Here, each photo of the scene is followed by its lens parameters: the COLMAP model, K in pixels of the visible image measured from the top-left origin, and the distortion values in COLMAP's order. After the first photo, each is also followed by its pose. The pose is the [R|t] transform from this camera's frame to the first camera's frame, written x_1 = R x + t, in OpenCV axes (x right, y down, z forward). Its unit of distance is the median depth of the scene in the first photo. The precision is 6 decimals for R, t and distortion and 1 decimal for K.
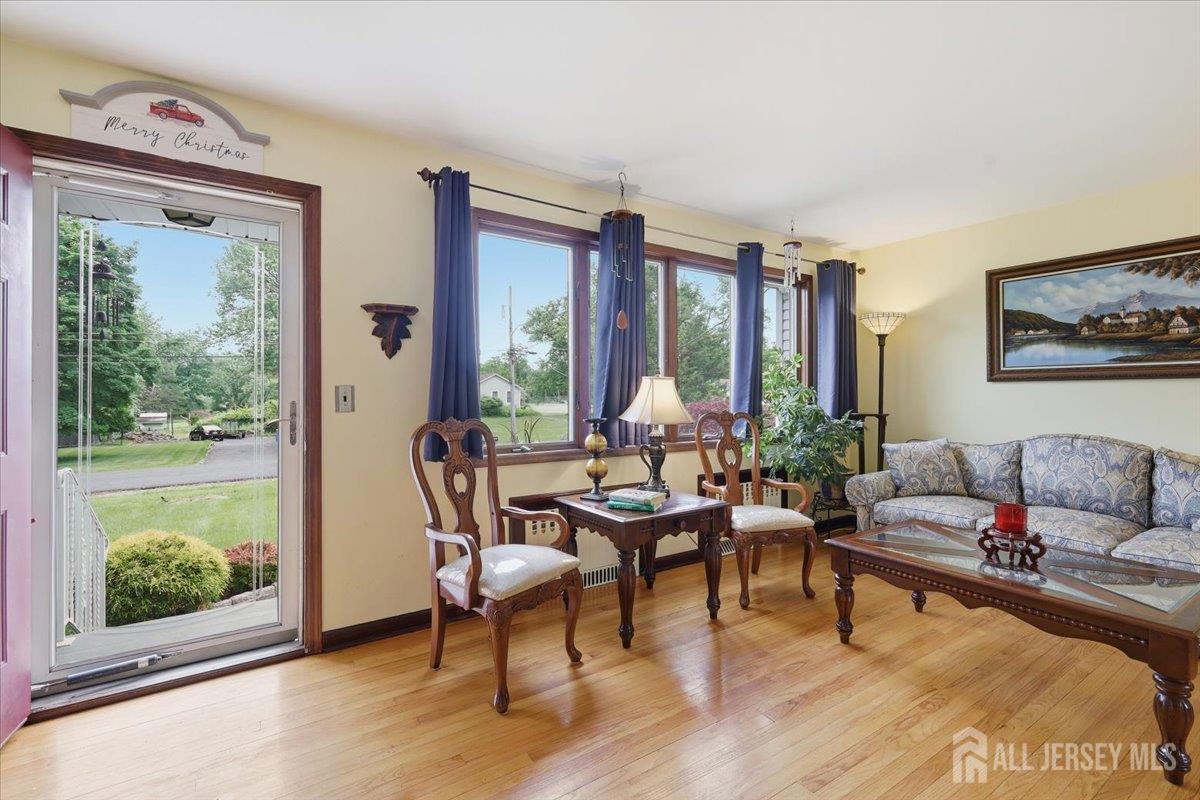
lens RADIAL K [[532.0, 0, 610.2], [0, 532.0, 396.4], [0, 0, 1]] dist [-0.001699, -0.001576]
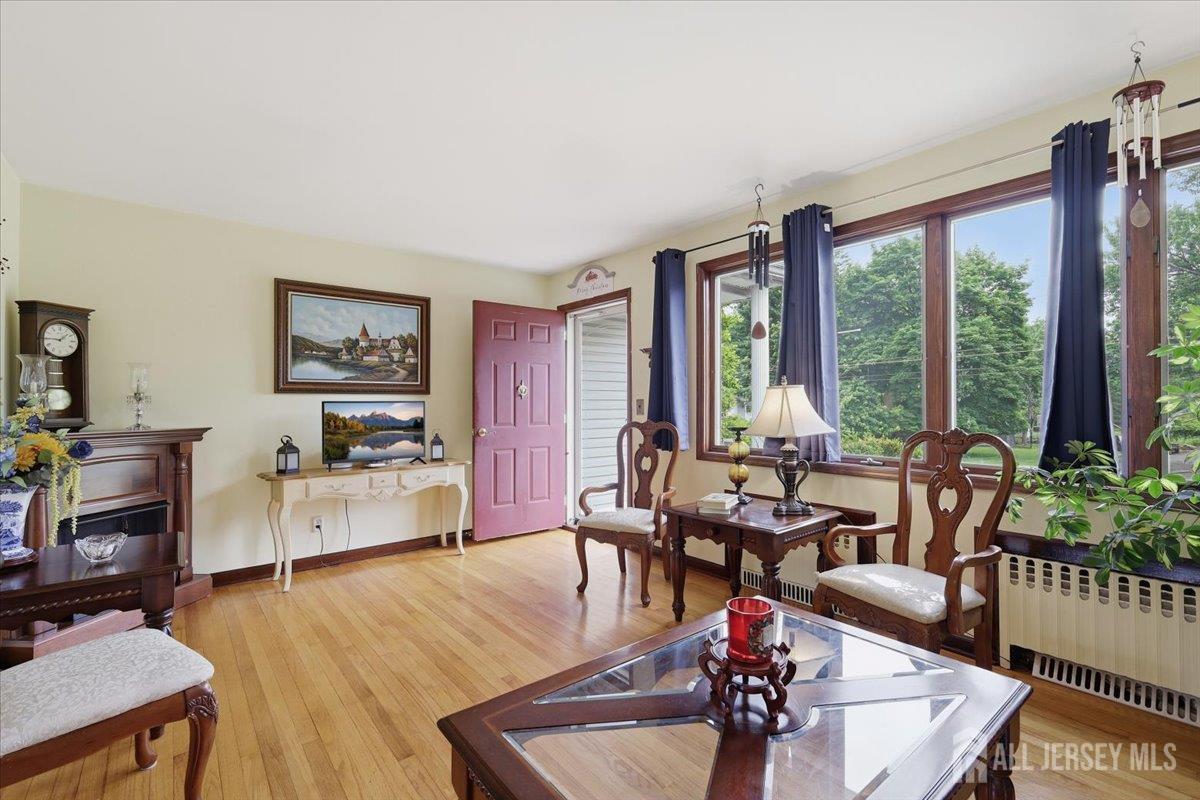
lens RADIAL K [[532.0, 0, 605.5], [0, 532.0, 399.9], [0, 0, 1]] dist [-0.001699, -0.001576]
pose [[0.085141, -0.006152, -0.996350, 1.056558], [0.000821, 0.999981, -0.006104, -0.006934], [0.996369, -0.000299, 0.085145, 0.664417]]
